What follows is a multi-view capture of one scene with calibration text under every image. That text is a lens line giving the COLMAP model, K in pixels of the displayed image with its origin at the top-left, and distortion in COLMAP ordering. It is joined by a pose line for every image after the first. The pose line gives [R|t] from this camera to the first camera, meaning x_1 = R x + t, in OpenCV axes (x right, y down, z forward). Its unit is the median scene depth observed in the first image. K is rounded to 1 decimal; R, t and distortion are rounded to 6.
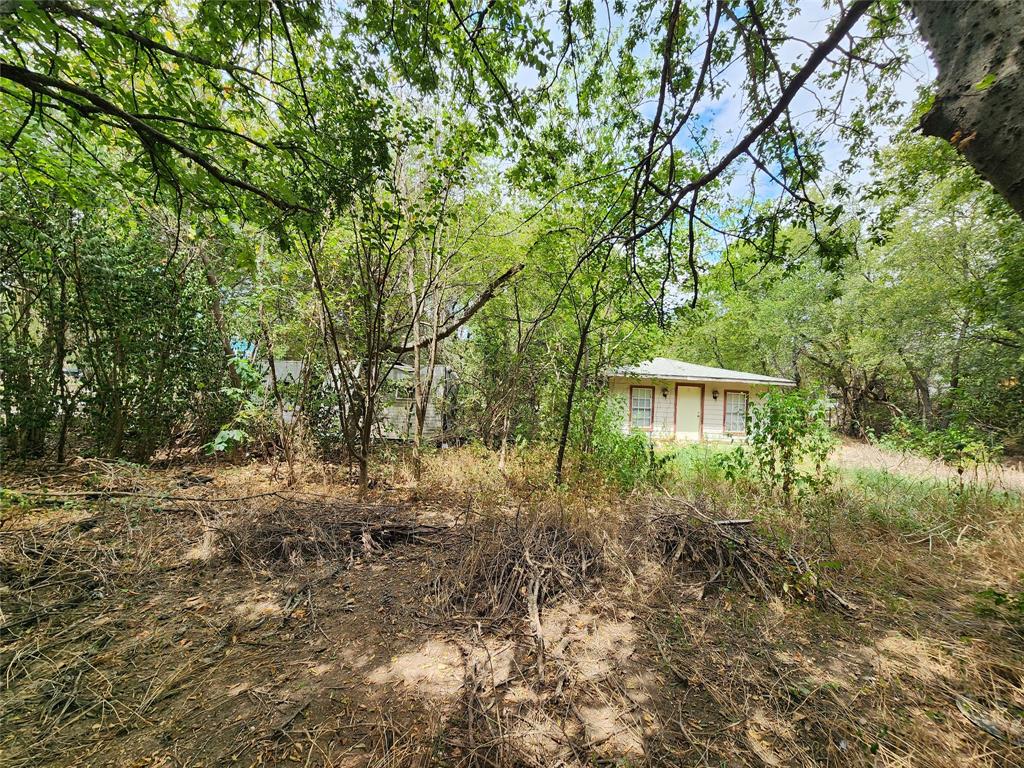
lens RADIAL K [[417.3, 0, 515.7], [0, 417.3, 378.8], [0, 0, 1]] dist [-0.002647, 0.001059]
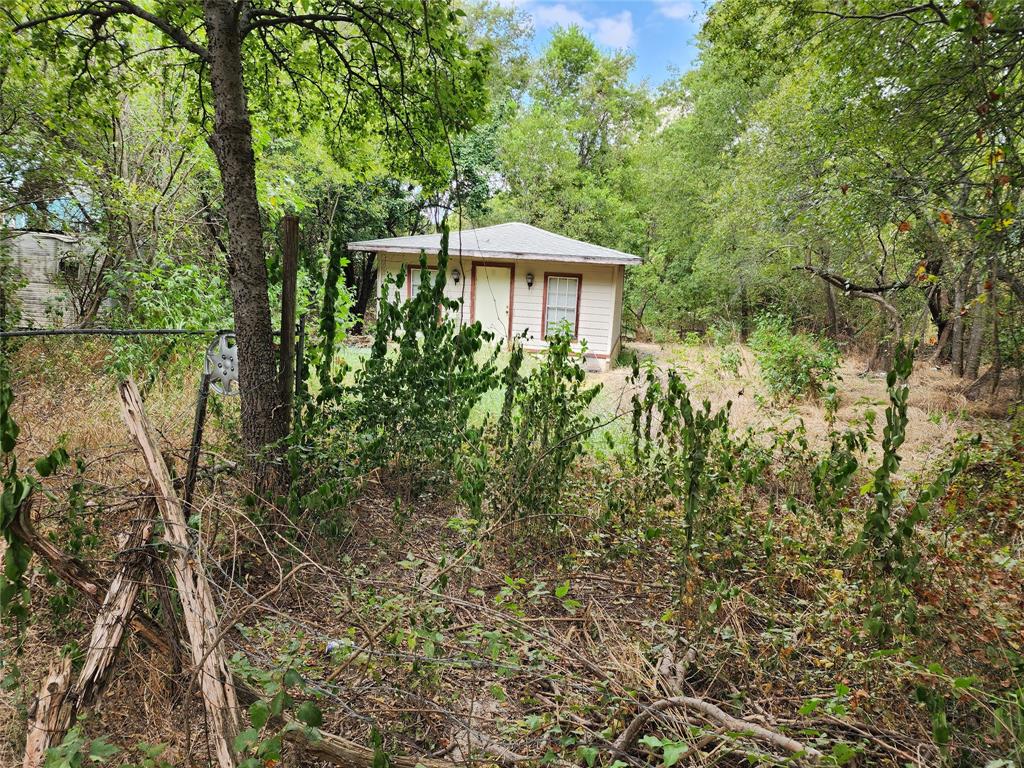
lens RADIAL K [[677.6, 0, 504.6], [0, 677.6, 389.1], [0, 0, 1]] dist [0.062396, -0.055646]
pose [[0.979031, 0.038176, -0.200102, 1.401670], [-0.007049, 0.988043, 0.154016, 0.095210], [0.203589, -0.149376, 0.967594, -0.172001]]
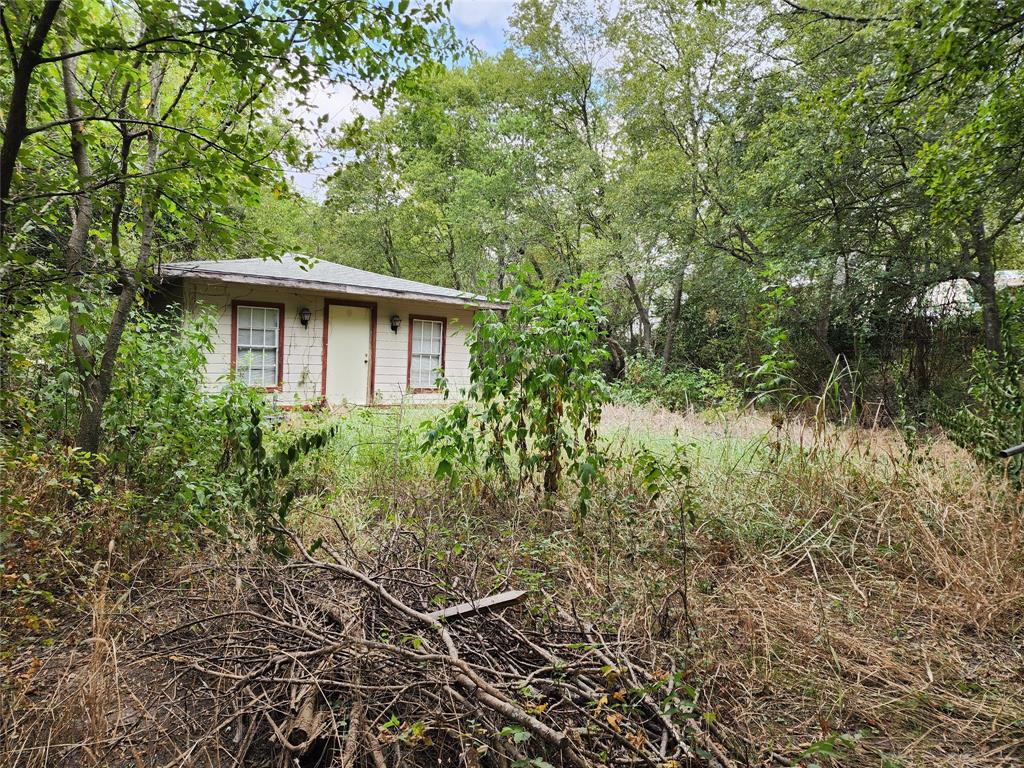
lens RADIAL K [[677.6, 0, 514.1], [0, 677.6, 376.3], [0, 0, 1]] dist [0.062396, -0.055646]
pose [[0.804450, -0.033081, 0.593098, 0.141837], [-0.019657, 0.996419, 0.082239, 0.069025], [-0.593695, -0.077816, 0.800919, 0.369241]]
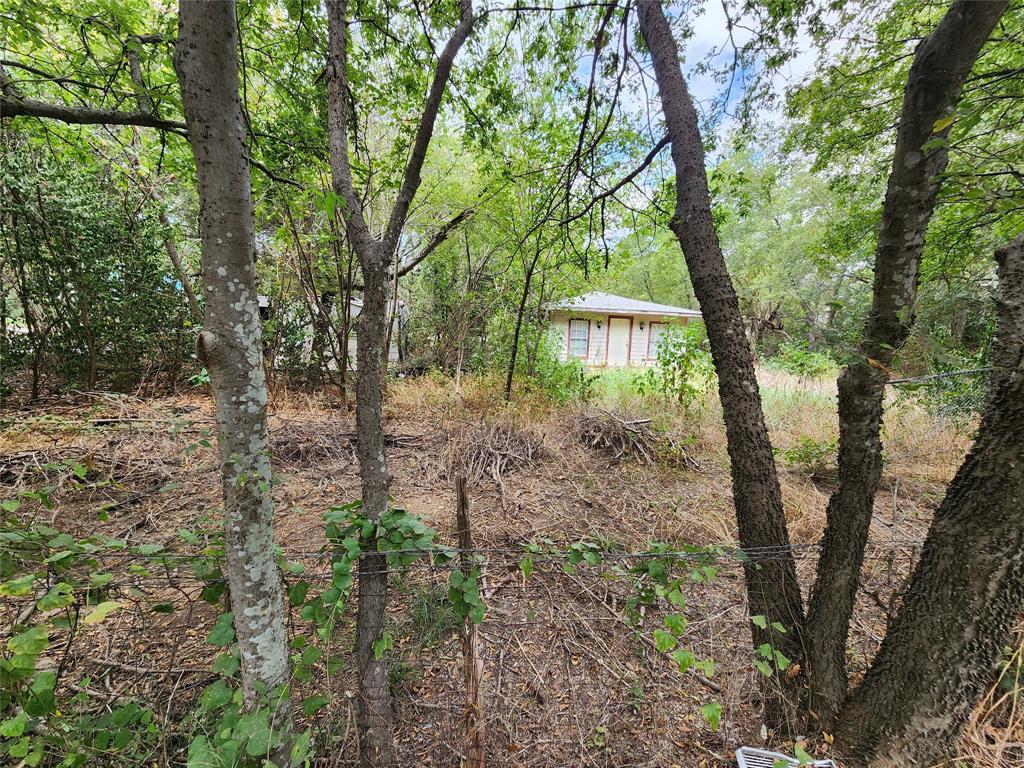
lens RADIAL K [[417.3, 0, 518.1], [0, 417.3, 378.0], [0, 0, 1]] dist [-0.002647, 0.001059]
pose [[0.989959, -0.026190, 0.138907, -0.035271], [0.003235, 0.986626, 0.162971, -0.015362], [-0.141318, -0.160885, 0.976804, -0.179321]]
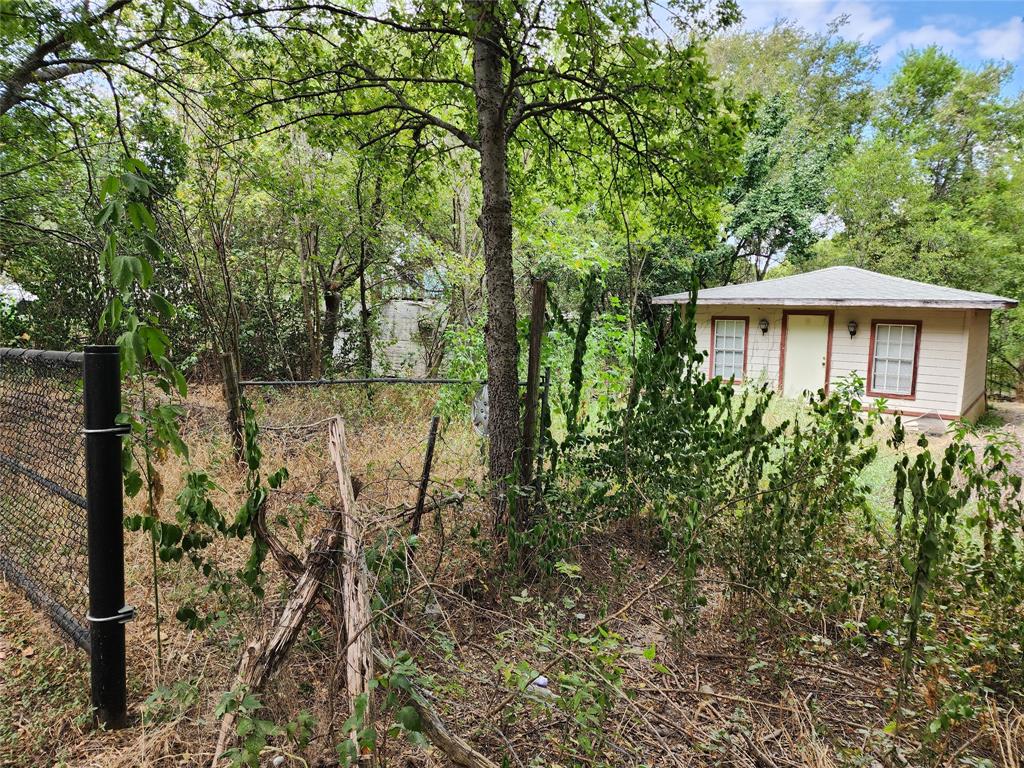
lens RADIAL K [[677.6, 0, 510.6], [0, 677.6, 385.3], [0, 0, 1]] dist [0.062396, -0.055646]
pose [[0.787681, 0.038682, -0.614868, 1.478269], [0.008166, 0.997284, 0.073202, 0.093583], [0.616030, -0.062680, 0.785225, -0.153906]]
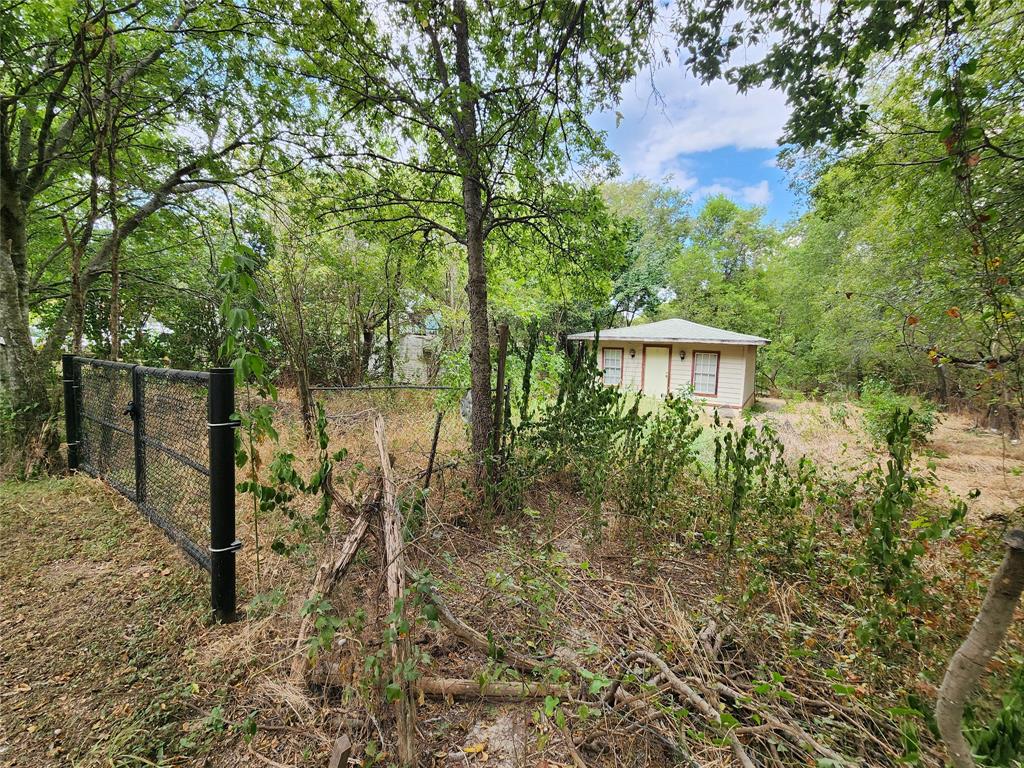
lens RADIAL K [[417.3, 0, 517.7], [0, 417.3, 378.8], [0, 0, 1]] dist [-0.002647, 0.001059]
pose [[0.840507, 0.027590, -0.541098, 1.464902], [0.001072, 0.998616, 0.052584, 0.089177], [0.541799, -0.044777, 0.839314, -0.152354]]
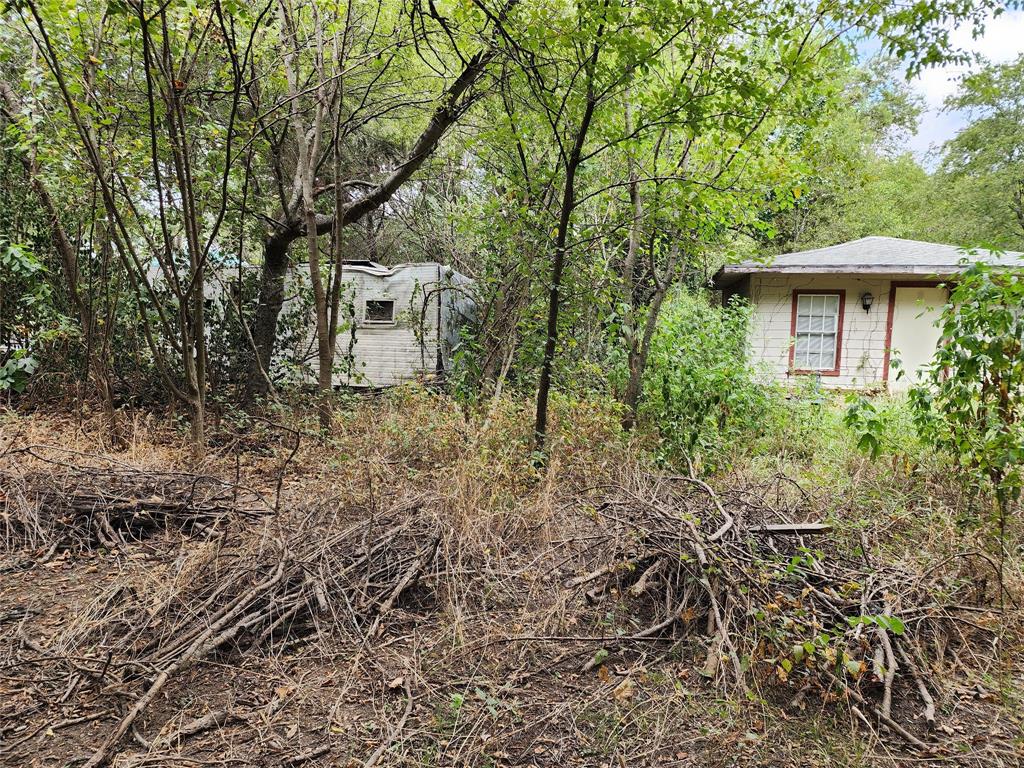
lens RADIAL K [[677.6, 0, 503.5], [0, 677.6, 388.5], [0, 0, 1]] dist [0.062396, -0.055646]
pose [[0.969958, 0.001382, -0.243269, 0.276539], [0.027432, 0.992984, 0.115020, 0.065101], [0.241722, -0.118238, 0.963115, 0.146167]]
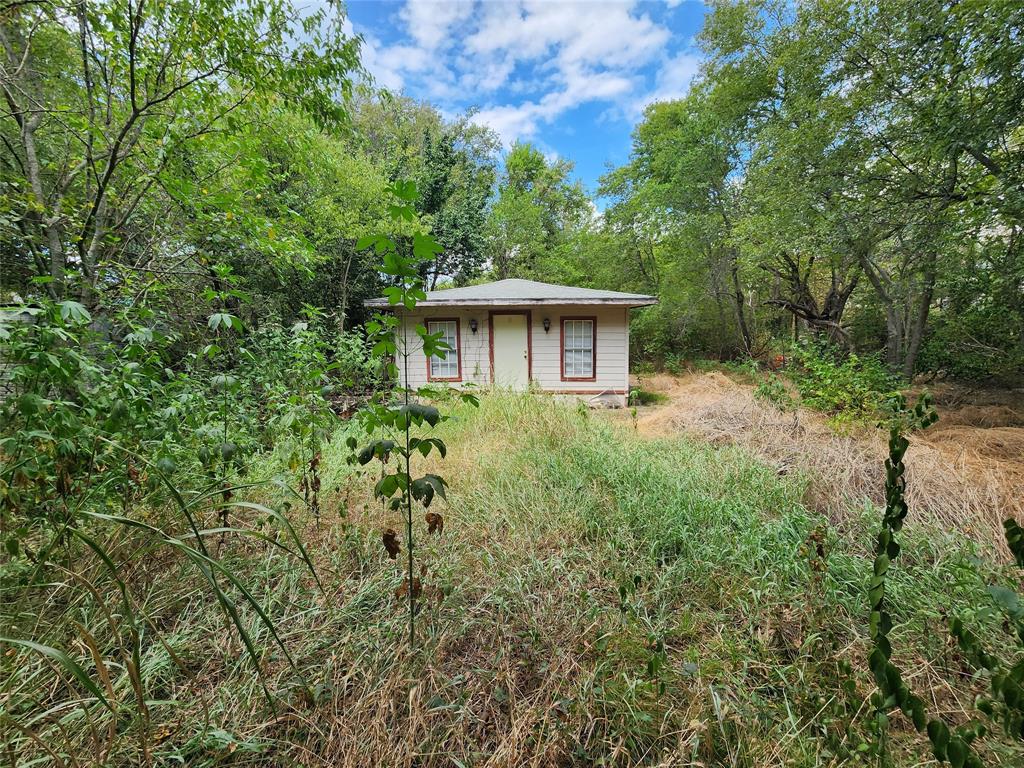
lens RADIAL K [[417.3, 0, 515.0], [0, 417.3, 384.2], [0, 0, 1]] dist [-0.002647, 0.001059]
pose [[0.996477, -0.050519, -0.066943, 0.989110], [0.057783, 0.992091, 0.111431, 0.119485], [0.060784, -0.114907, 0.991515, 0.627995]]
